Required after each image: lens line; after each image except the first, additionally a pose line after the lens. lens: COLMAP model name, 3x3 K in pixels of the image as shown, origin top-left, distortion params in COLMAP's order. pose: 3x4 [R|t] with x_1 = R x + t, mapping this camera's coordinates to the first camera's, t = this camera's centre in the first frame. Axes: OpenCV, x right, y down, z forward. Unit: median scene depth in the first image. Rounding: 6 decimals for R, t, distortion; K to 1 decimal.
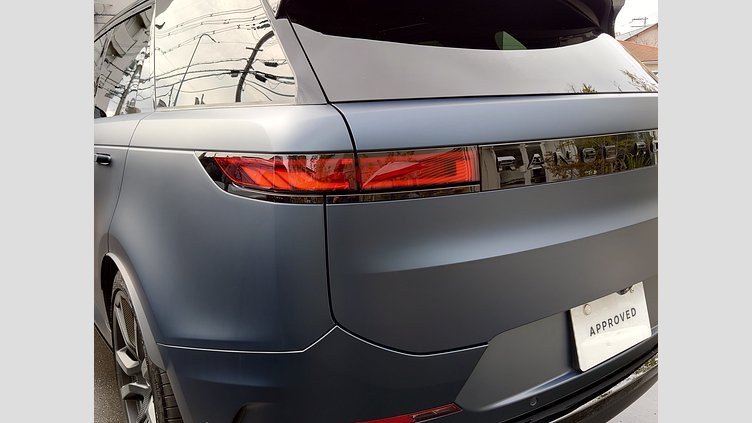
lens RADIAL K [[521.0, 0, 383.4], [0, 521.0, 209.6], [0, 0, 1]] dist [0.077918, 0.001877]
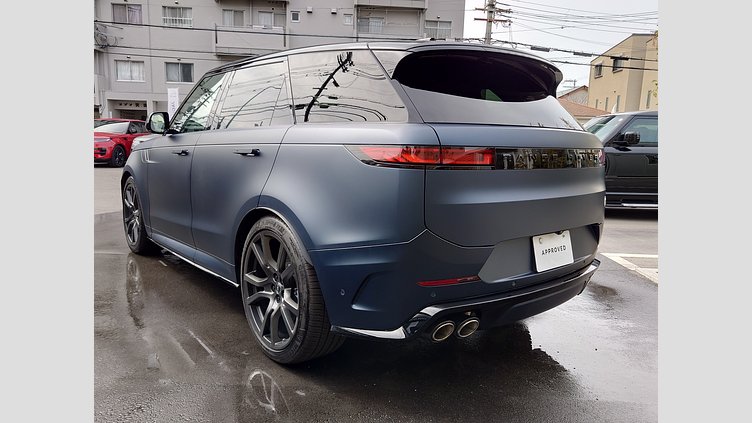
lens RADIAL K [[521.0, 0, 369.0], [0, 521.0, 215.7], [0, 0, 1]] dist [0.077918, 0.001877]
pose [[0.995367, 0.044430, 0.085271, -0.367382], [-0.039560, 0.997534, -0.057975, 0.220298], [-0.087637, 0.054333, 0.994670, -0.769538]]
